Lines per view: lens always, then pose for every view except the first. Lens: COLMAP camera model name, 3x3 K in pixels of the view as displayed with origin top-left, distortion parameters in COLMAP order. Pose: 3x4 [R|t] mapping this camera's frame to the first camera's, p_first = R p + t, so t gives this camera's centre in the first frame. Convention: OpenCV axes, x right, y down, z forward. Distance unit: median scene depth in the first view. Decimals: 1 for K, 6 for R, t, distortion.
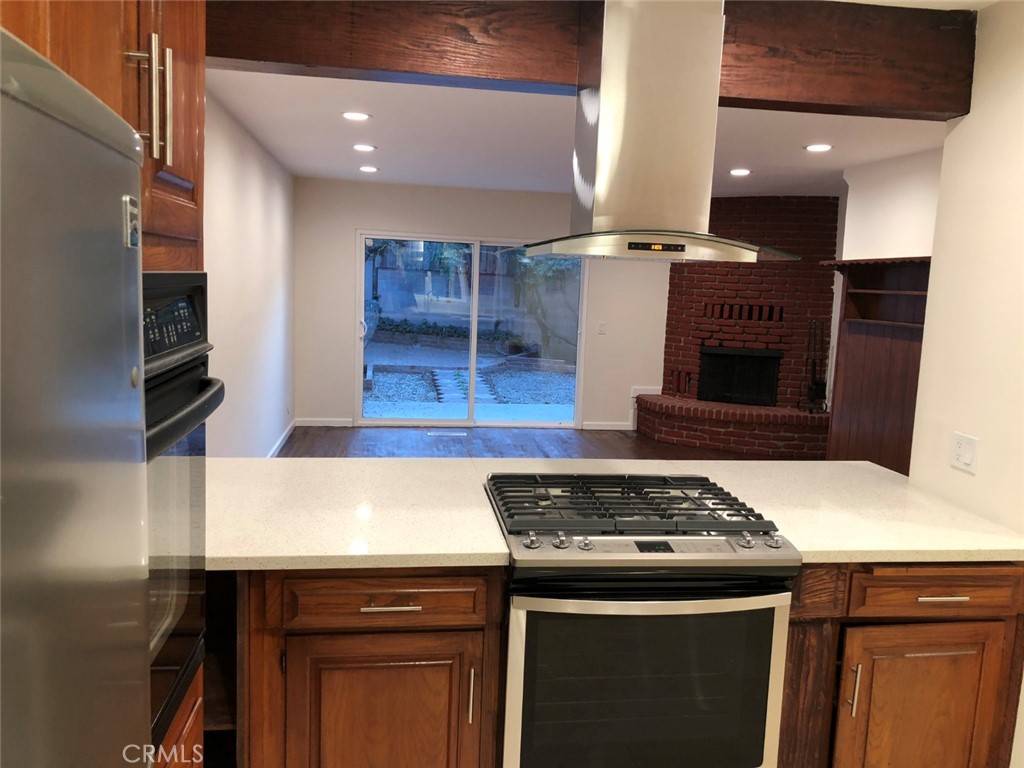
lens RADIAL K [[850.1, 0, 517.4], [0, 850.1, 378.6], [0, 0, 1]] dist [0.067132, -0.114340]
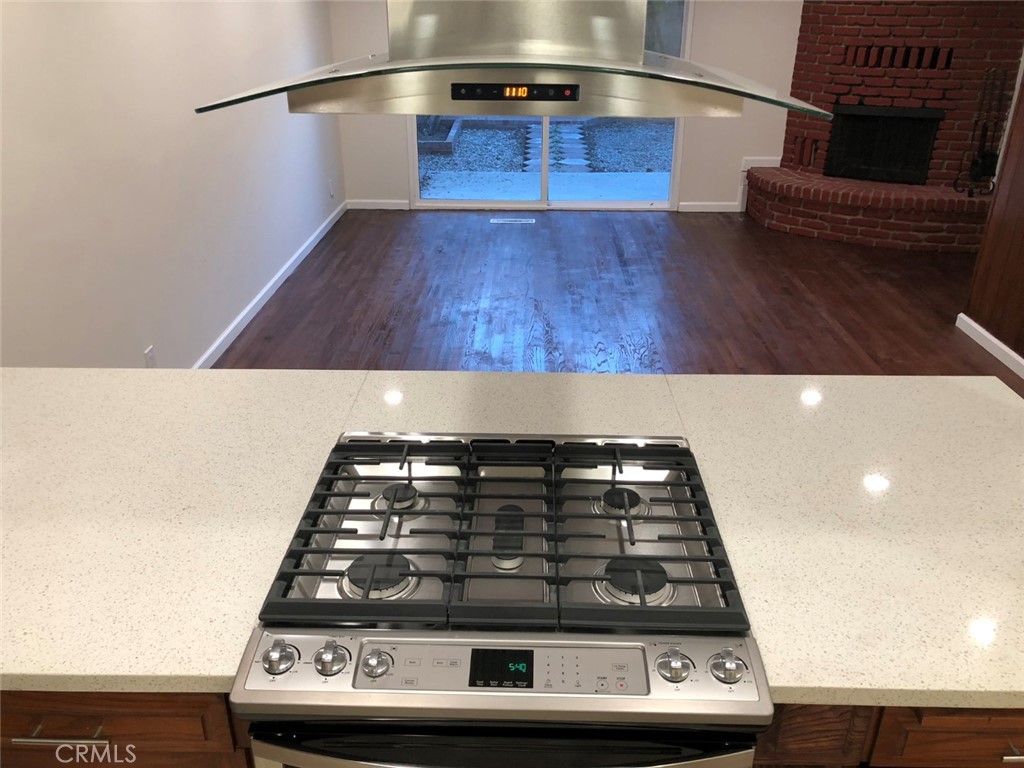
lens RADIAL K [[852.0, 0, 524.3], [0, 852.0, 381.2], [0, 0, 1]] dist [0.030208, 0.001265]
pose [[0.987066, 0.034156, -0.156634, 0.068655], [0.015085, 0.952916, 0.302858, -0.040460], [0.159603, -0.301303, 0.940076, 0.143746]]
